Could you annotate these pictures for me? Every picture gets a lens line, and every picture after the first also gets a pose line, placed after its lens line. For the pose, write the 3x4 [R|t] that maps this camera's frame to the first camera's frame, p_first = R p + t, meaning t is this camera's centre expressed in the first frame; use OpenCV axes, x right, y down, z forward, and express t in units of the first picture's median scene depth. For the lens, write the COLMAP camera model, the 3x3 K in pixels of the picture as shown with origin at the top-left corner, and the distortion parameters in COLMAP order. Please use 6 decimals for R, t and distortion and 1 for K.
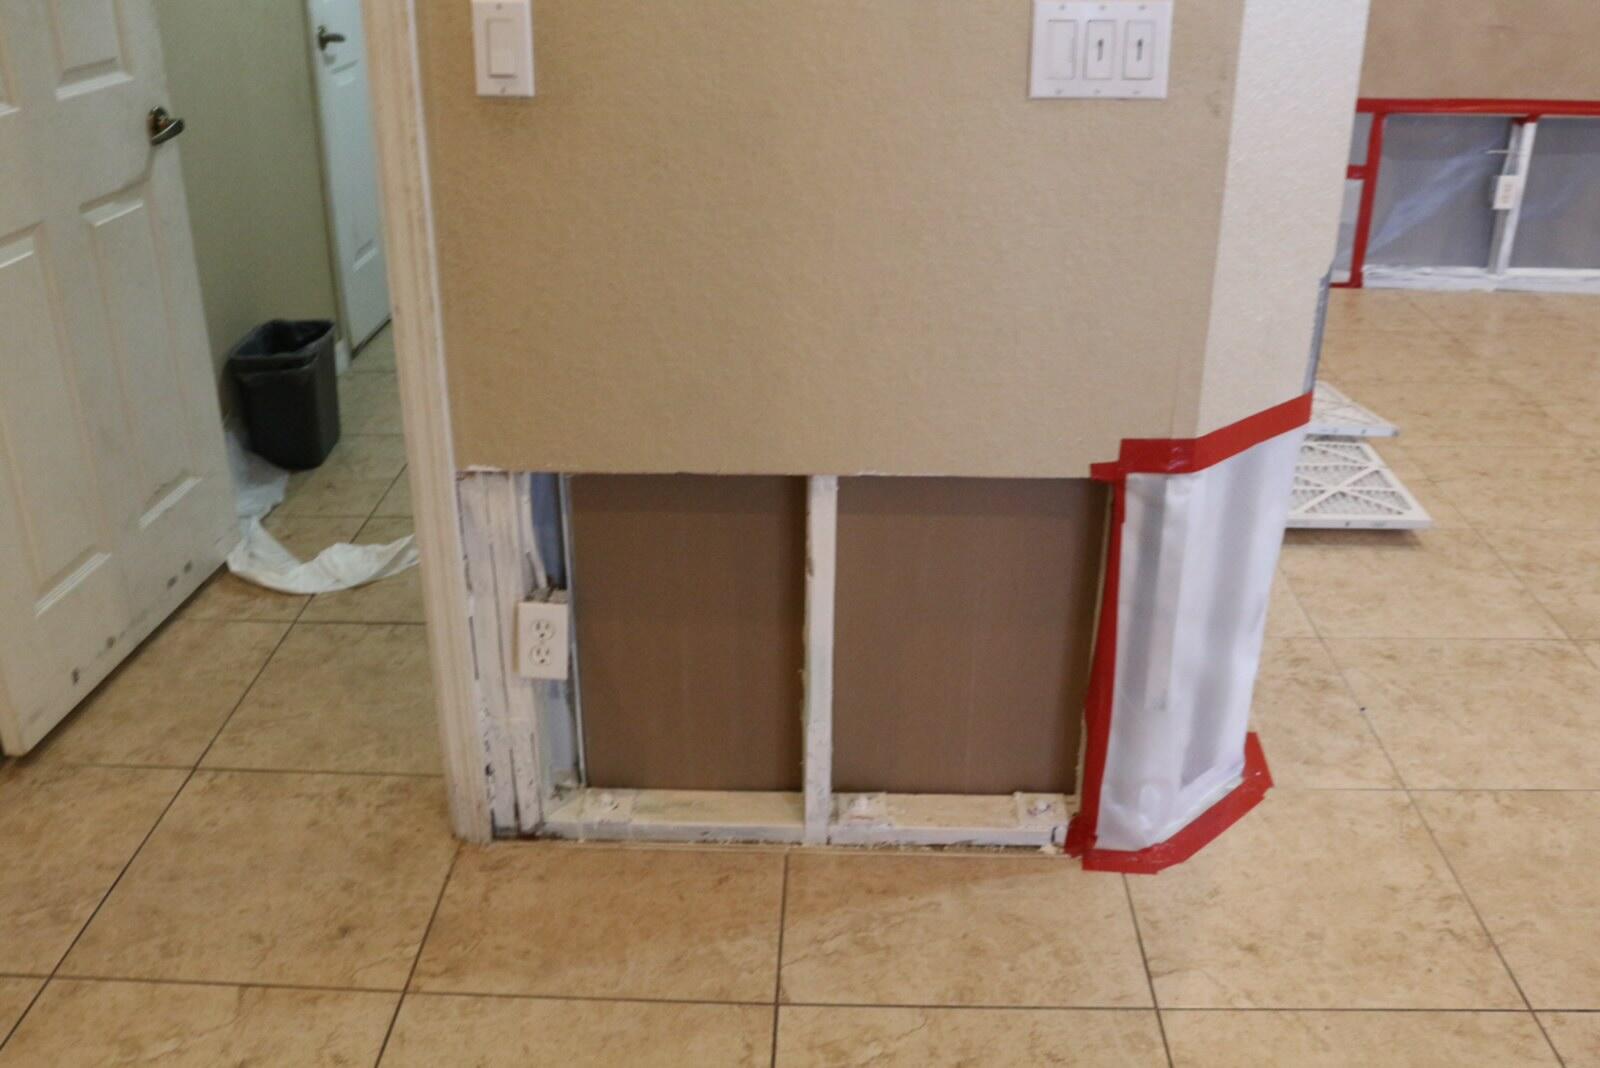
lens RADIAL K [[1472.3, 0, 800.0], [0, 1472.3, 534.0], [0, 0, 1]] dist [-0.188683, 0.214215]
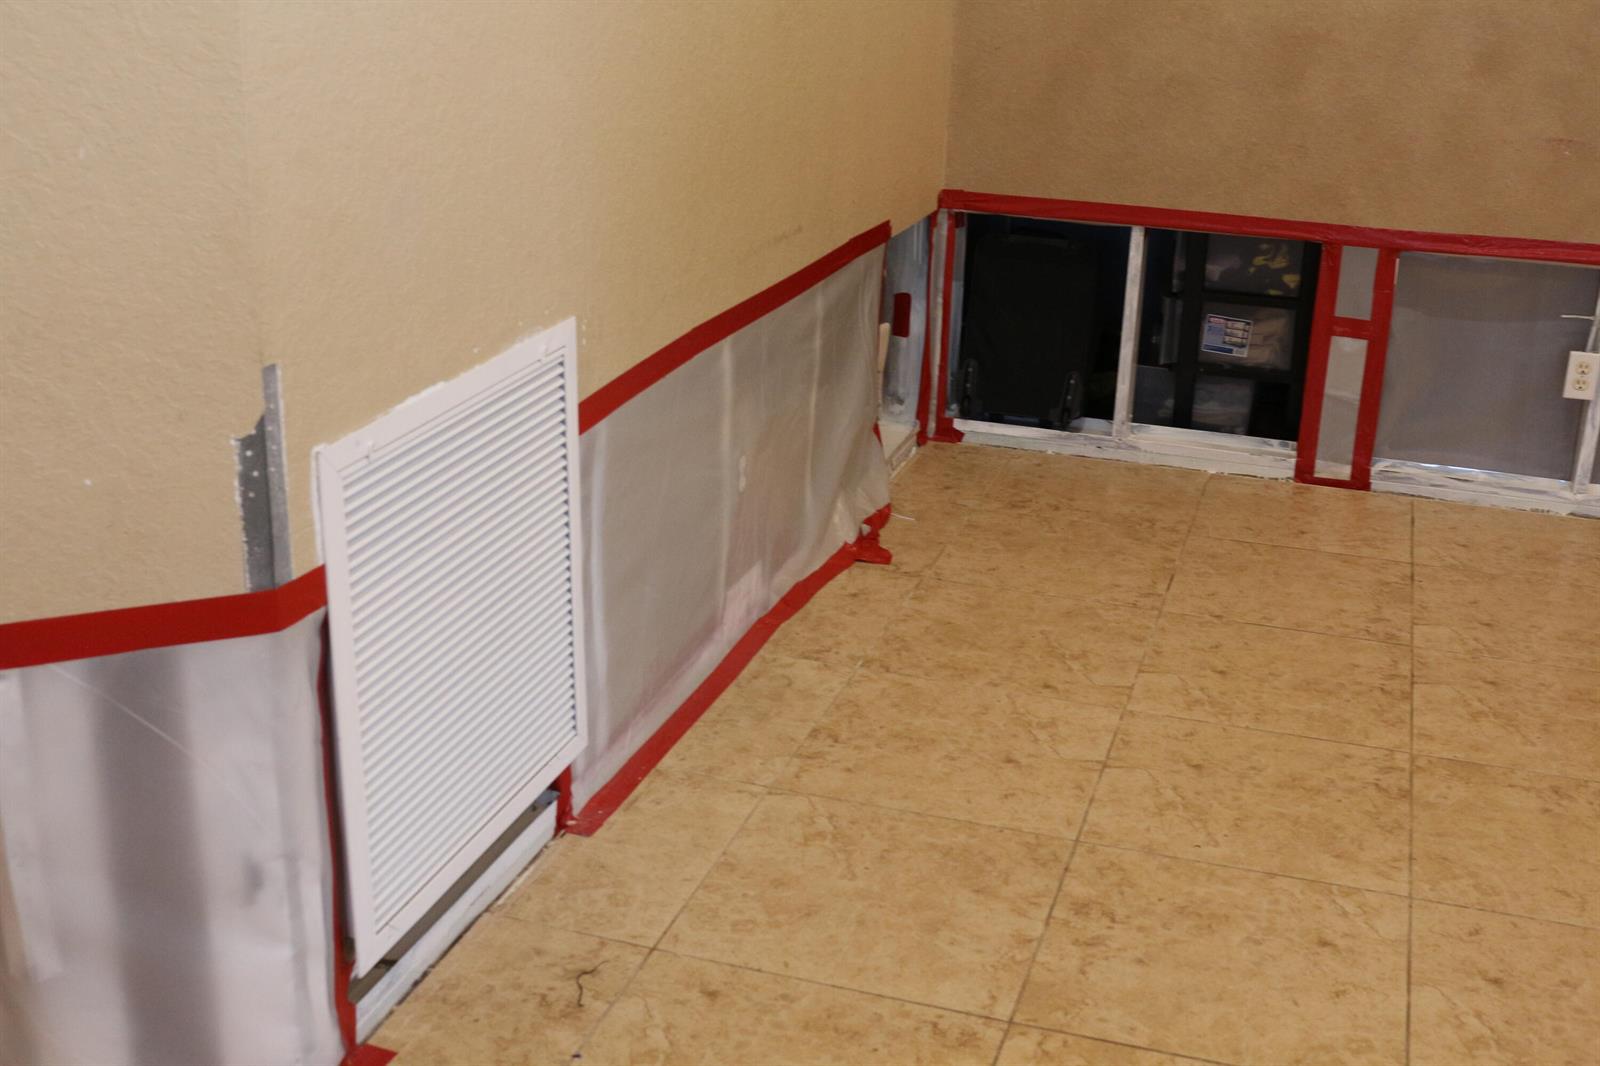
lens RADIAL K [[1826.0, 0, 800.0], [0, 1826.0, 533.0], [0, 0, 1]] dist [-0.124090, 0.208890]
pose [[0.959527, 0.120182, -0.254686, 0.381099], [-0.144325, 0.986430, -0.078265, -0.043186], [0.241824, 0.111855, 0.963852, 0.073935]]
